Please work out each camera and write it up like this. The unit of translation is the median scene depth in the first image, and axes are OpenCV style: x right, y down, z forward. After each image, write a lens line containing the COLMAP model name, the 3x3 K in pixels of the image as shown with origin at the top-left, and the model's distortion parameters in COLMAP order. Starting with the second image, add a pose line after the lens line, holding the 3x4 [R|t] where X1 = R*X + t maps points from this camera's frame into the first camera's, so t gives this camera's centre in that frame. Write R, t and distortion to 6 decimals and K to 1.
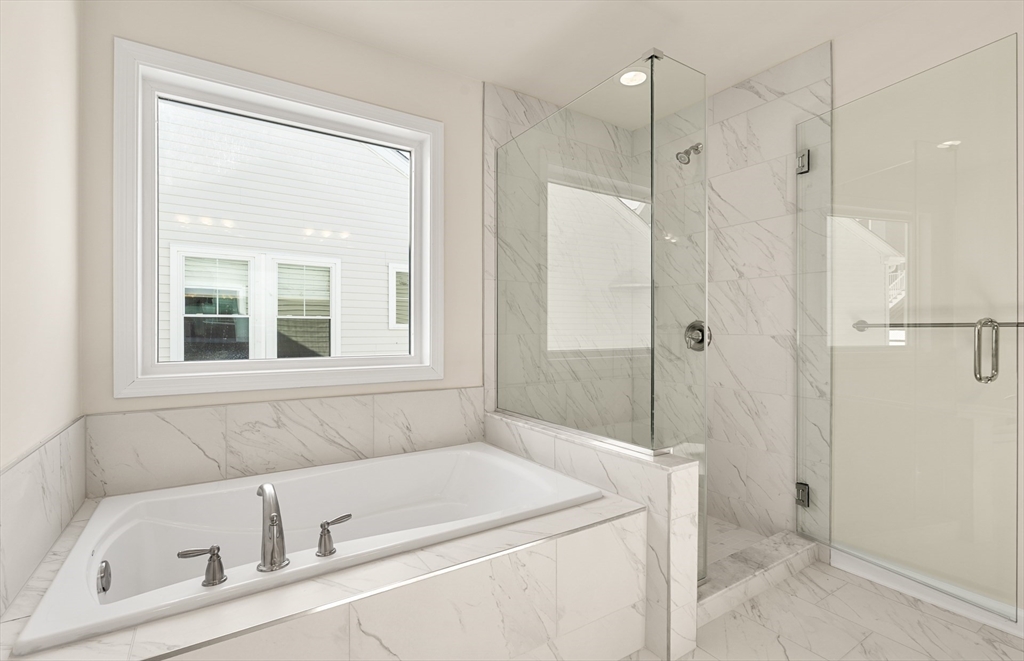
lens RADIAL K [[474.2, 0, 512.0], [0, 474.2, 330.5], [0, 0, 1]] dist [-0.000462, 0.000167]
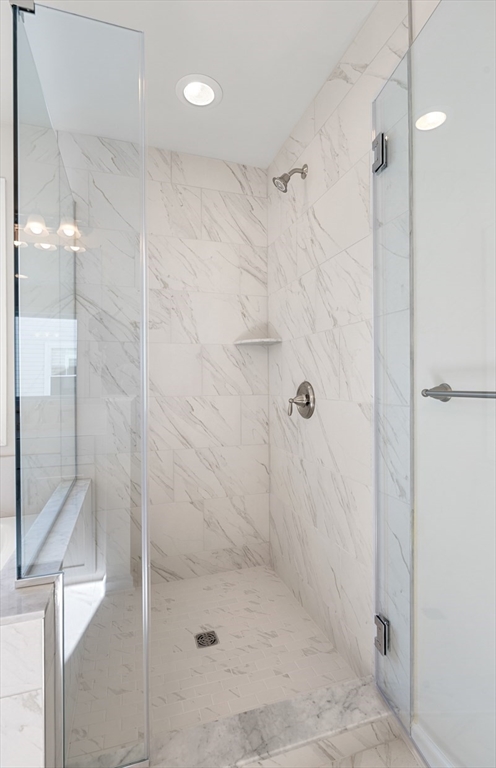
lens RADIAL K [[382.4, 0, 248.0], [0, 382.4, 384.0], [0, 0, 1]] dist [0.000007, -0.000179]
pose [[0.965505, -0.005739, -0.260323, 0.511253], [0.006509, 0.999977, 0.002096, -0.019679], [0.260305, -0.003718, 0.965519, 0.367504]]
